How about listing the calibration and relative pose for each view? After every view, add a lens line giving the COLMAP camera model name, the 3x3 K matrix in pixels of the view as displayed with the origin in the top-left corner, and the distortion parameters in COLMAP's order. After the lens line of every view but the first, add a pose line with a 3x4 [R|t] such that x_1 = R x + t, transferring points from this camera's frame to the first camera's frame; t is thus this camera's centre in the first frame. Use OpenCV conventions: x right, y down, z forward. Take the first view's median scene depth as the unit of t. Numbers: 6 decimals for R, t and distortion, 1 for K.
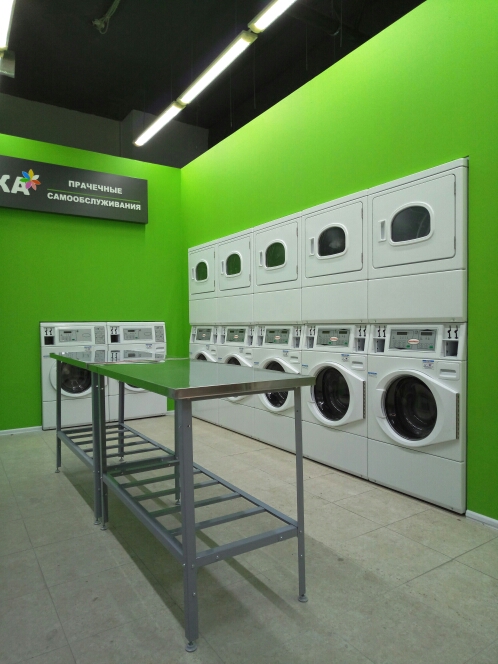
lens RADIAL K [[463.6, 0, 250.2], [0, 463.6, 331.1], [0, 0, 1]] dist [0.008808, -0.014466]
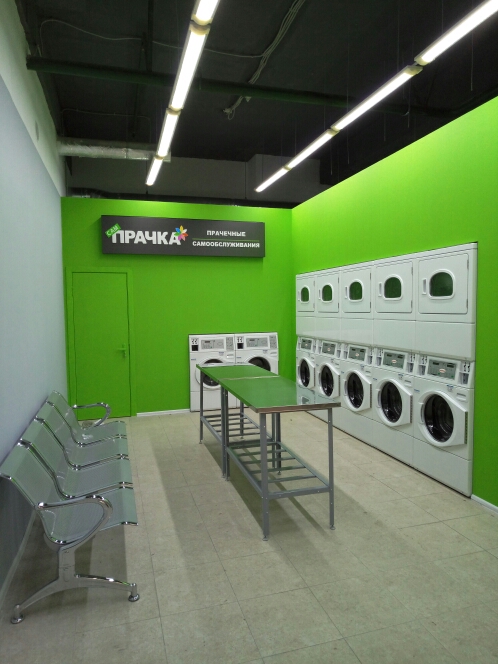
lens RADIAL K [[463.6, 0, 248.8], [0, 463.6, 332.5], [0, 0, 1]] dist [0.008808, -0.014466]
pose [[0.959606, 0.014835, -0.280957, 0.176713], [-0.001440, 0.998855, 0.047823, -0.145635], [0.281344, -0.045487, 0.958528, -0.441804]]
